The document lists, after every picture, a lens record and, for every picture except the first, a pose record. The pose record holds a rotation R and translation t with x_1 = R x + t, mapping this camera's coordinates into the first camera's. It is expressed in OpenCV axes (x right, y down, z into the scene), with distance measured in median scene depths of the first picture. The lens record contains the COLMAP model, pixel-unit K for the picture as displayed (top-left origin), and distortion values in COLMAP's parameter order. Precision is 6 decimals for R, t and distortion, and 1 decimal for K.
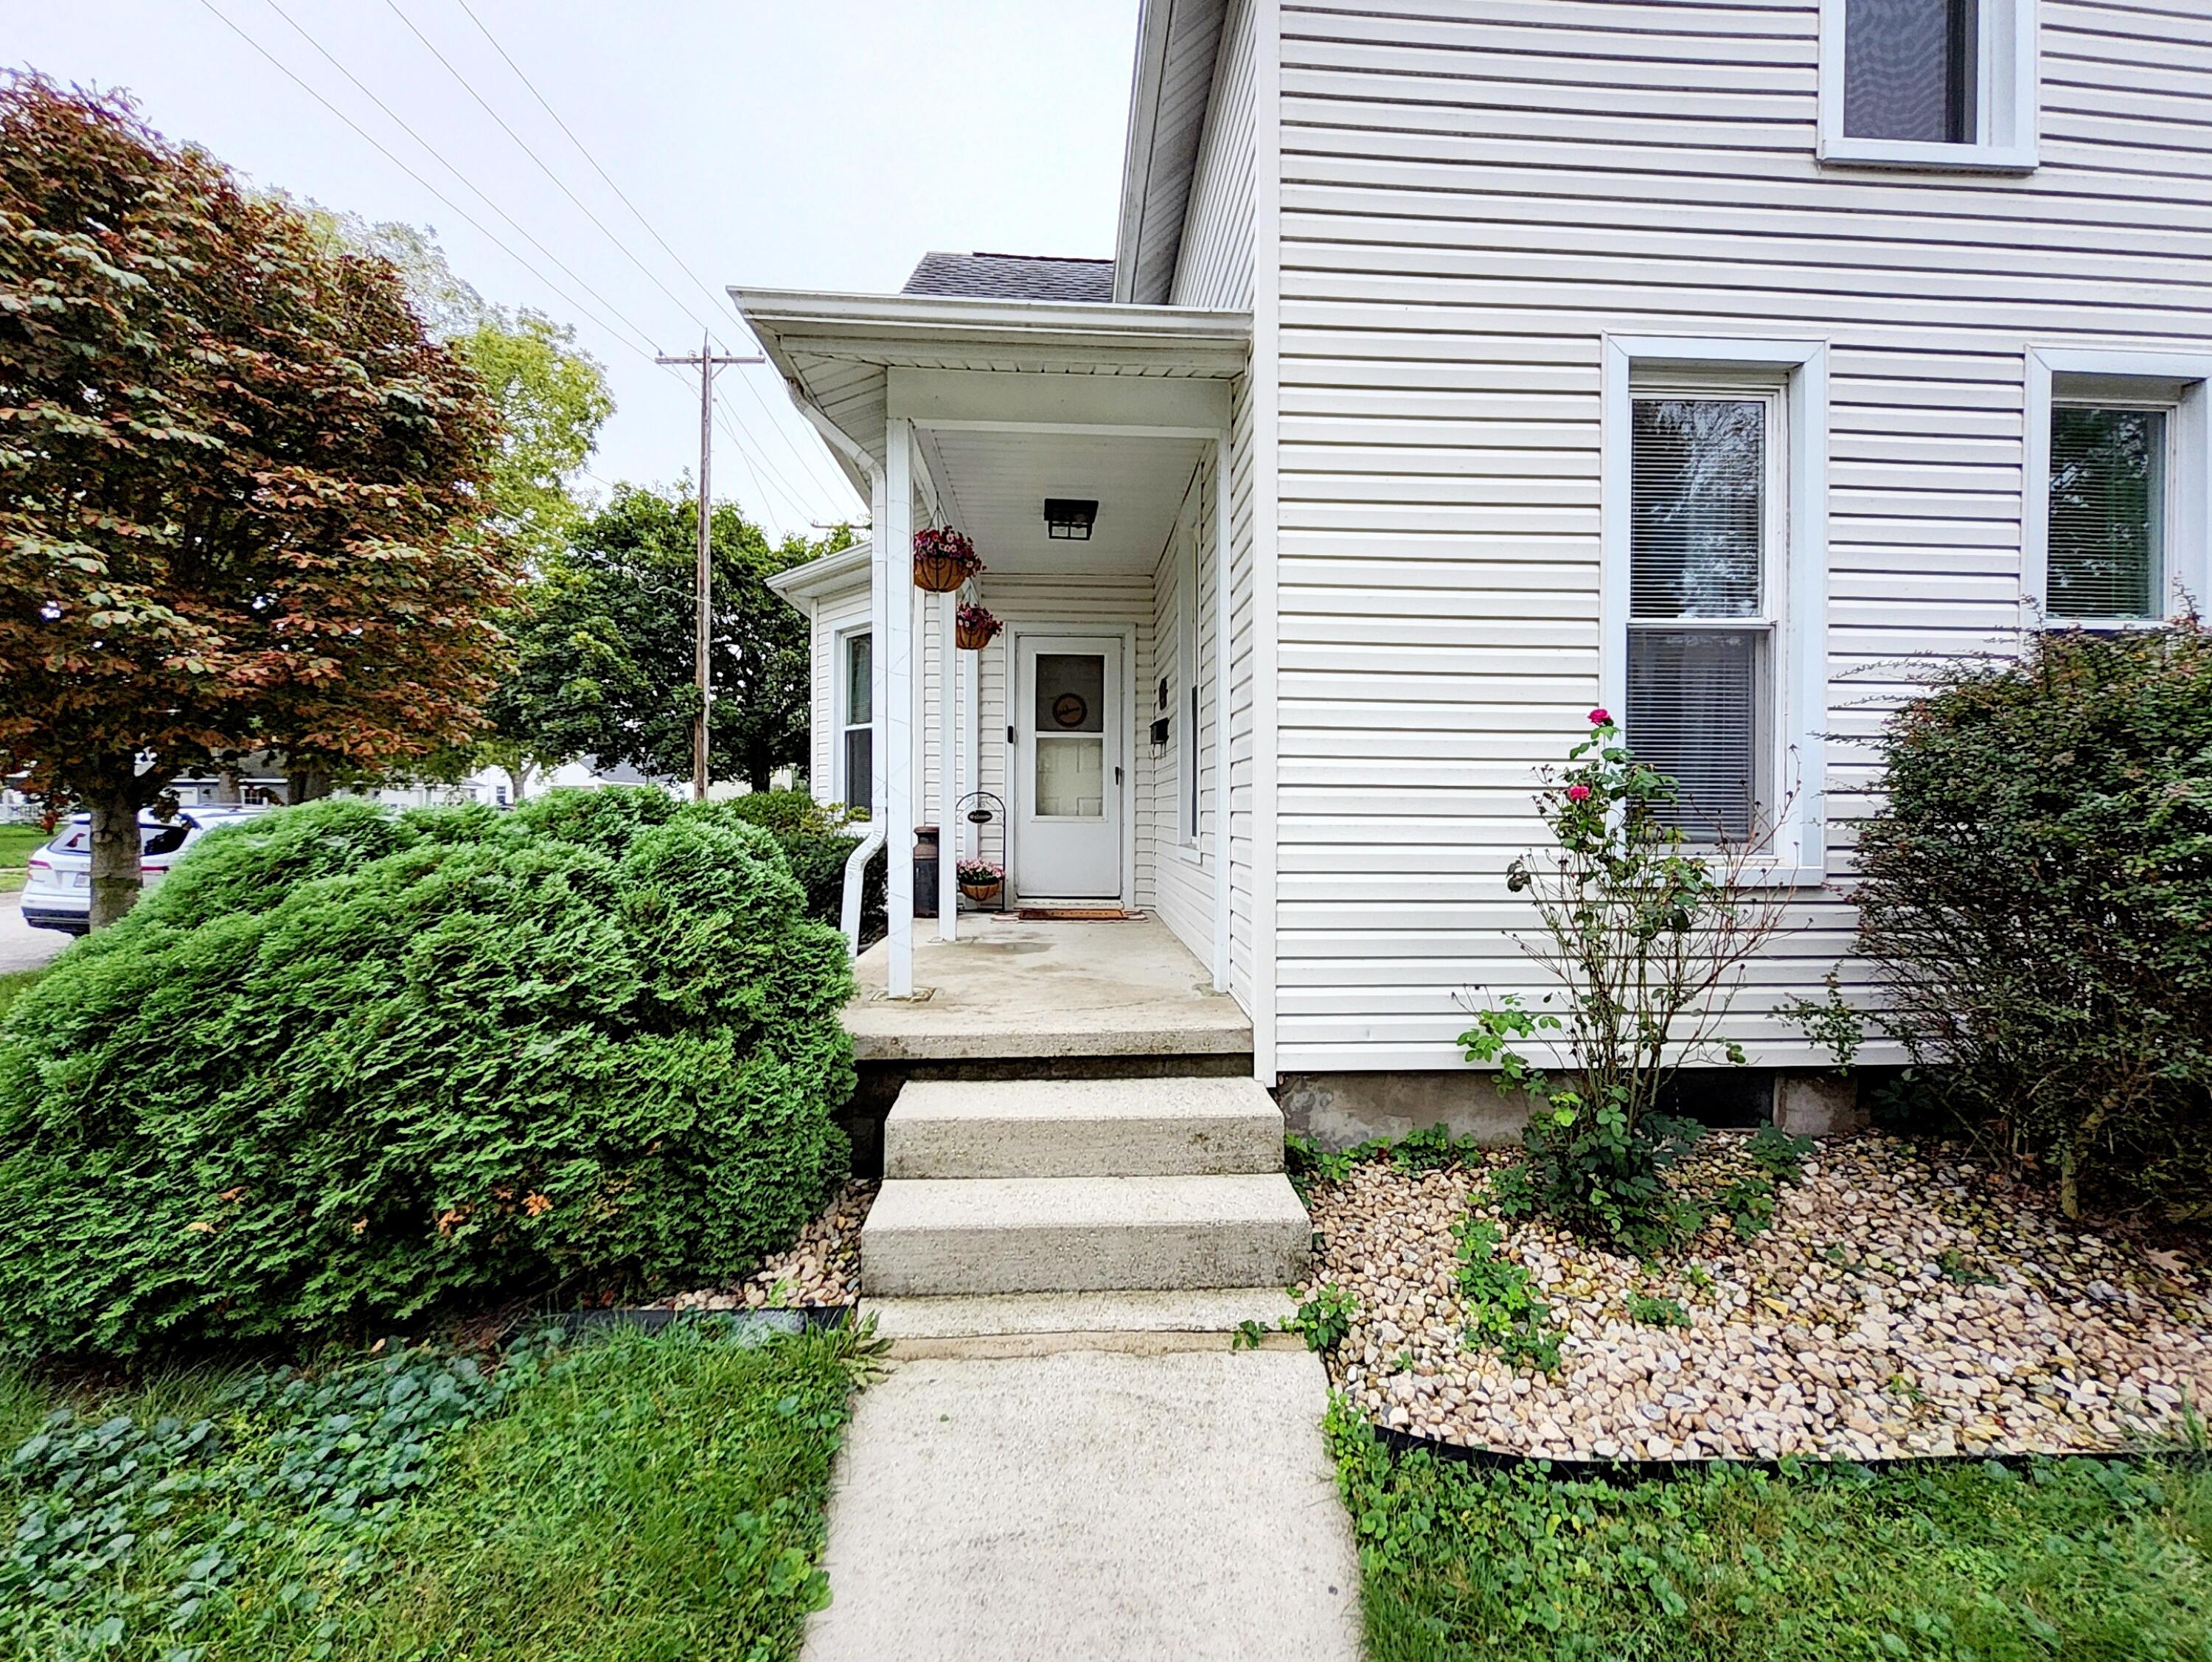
lens RADIAL K [[876.9, 0, 1109.9], [0, 876.9, 823.8], [0, 0, 1]] dist [-0.003771, -0.000762]
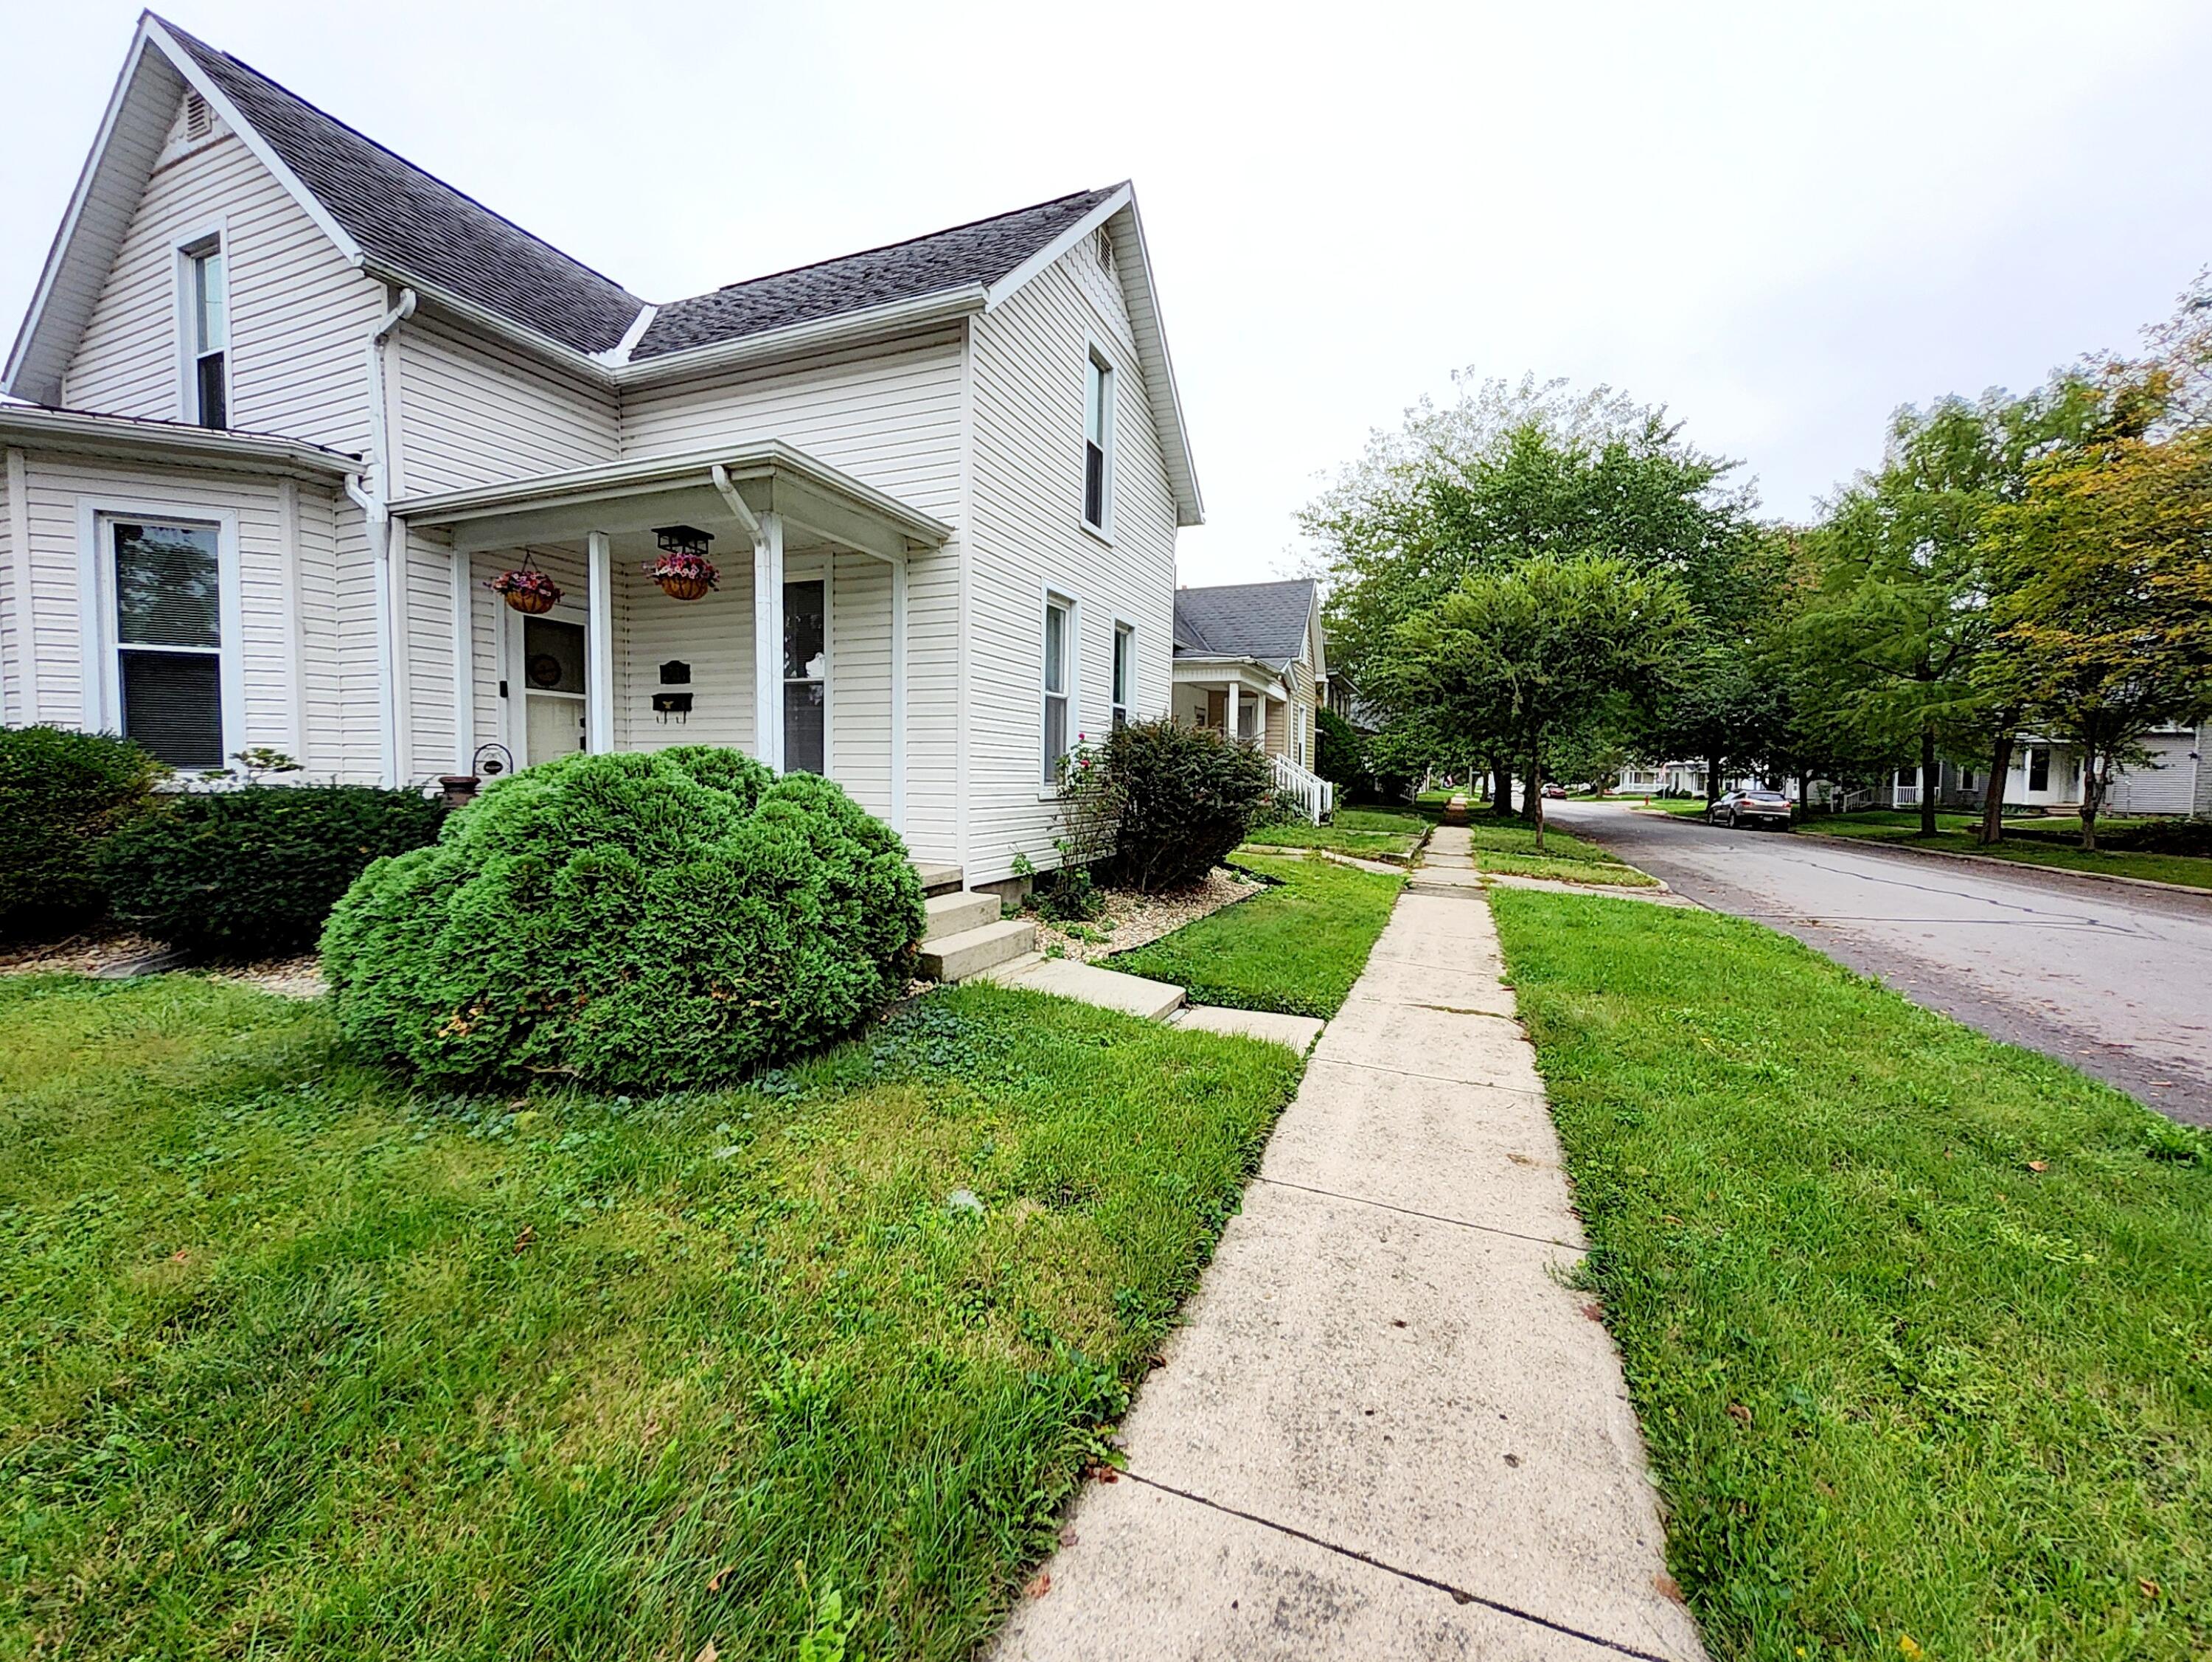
lens RADIAL K [[876.9, 0, 1109.9], [0, 876.9, 823.8], [0, 0, 1]] dist [-0.003771, -0.000762]
pose [[0.419745, -0.047066, 0.906421, -1.610592], [0.000205, 0.998659, 0.051761, 0.012231], [-0.907642, -0.021540, 0.419192, -0.224668]]
